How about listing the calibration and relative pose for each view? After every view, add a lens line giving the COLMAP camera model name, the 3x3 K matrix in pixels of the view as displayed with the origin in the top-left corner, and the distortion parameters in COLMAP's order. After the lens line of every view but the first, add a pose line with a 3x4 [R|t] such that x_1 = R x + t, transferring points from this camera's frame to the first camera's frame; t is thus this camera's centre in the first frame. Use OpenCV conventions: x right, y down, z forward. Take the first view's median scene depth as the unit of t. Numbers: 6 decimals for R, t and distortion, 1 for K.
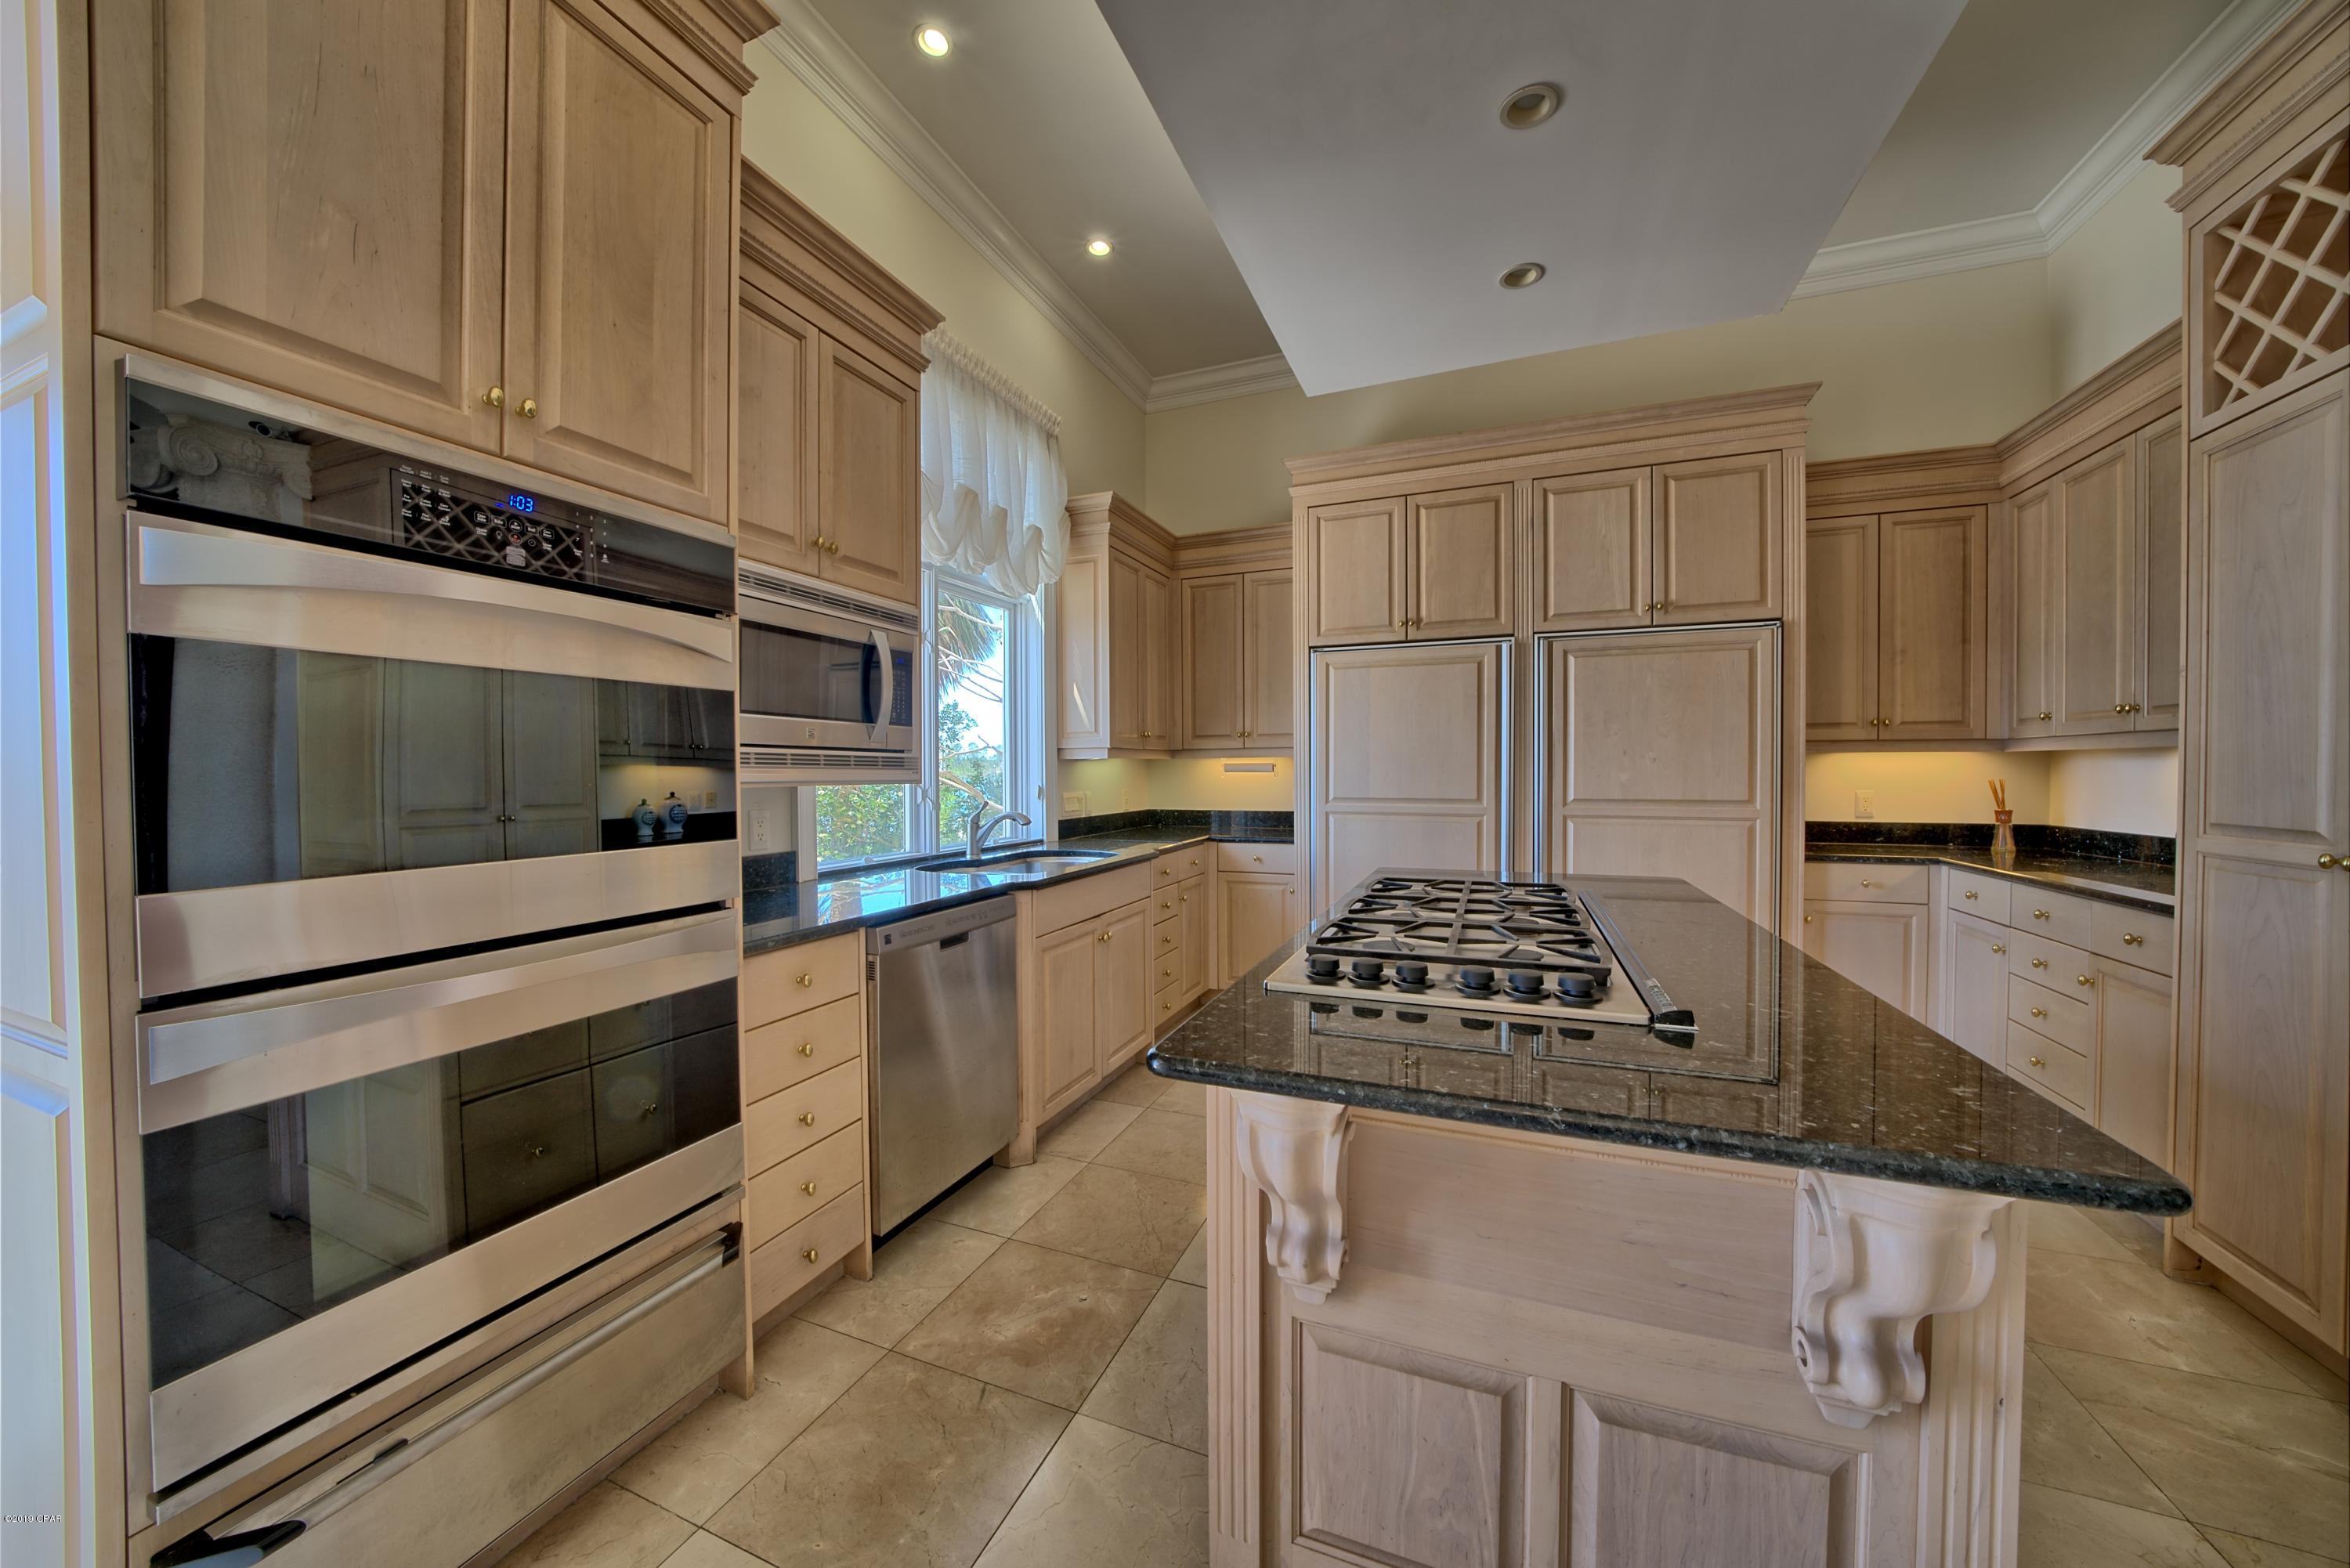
lens RADIAL K [[808.1, 0, 1168.7], [0, 808.1, 783.6], [0, 0, 1]] dist [-0.017574, 0.001141]
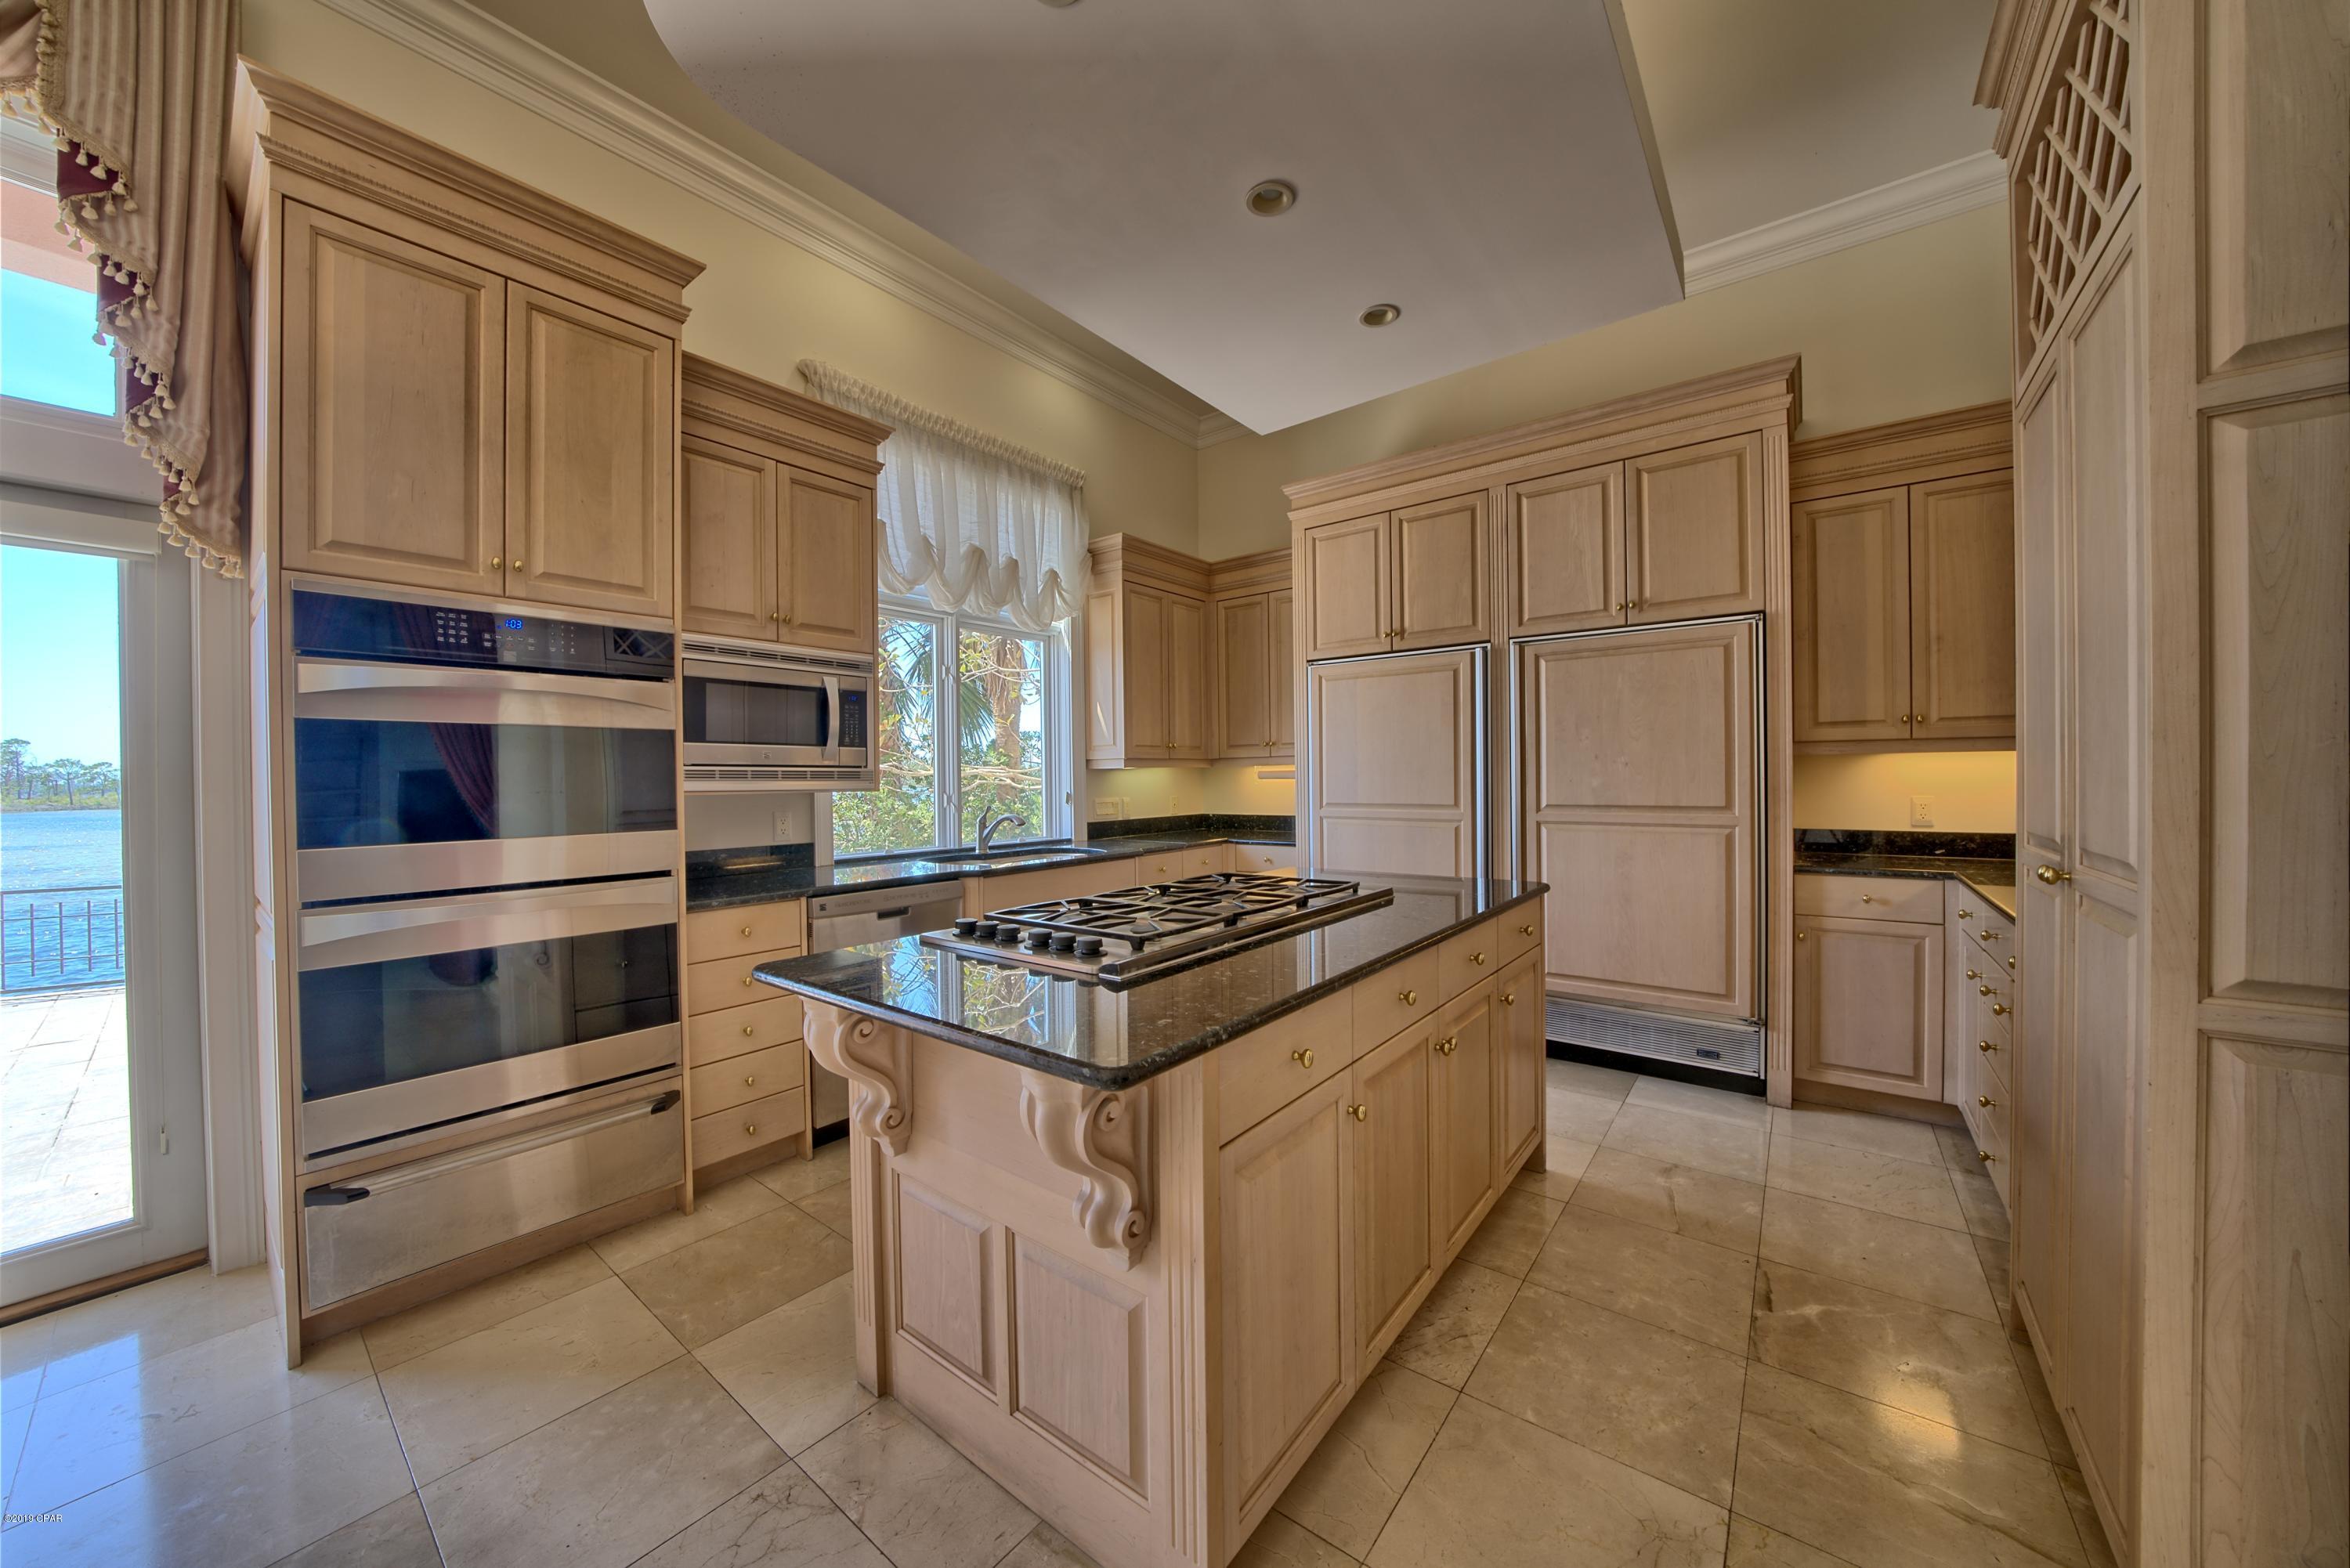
lens RADIAL K [[808.1, 0, 1169.0], [0, 808.1, 784.8], [0, 0, 1]] dist [-0.017574, 0.001141]
pose [[0.961433, -0.004615, -0.274999, 0.352782], [0.002995, 0.999976, -0.006311, -0.000686], [0.275021, 0.005244, 0.961424, -0.081450]]
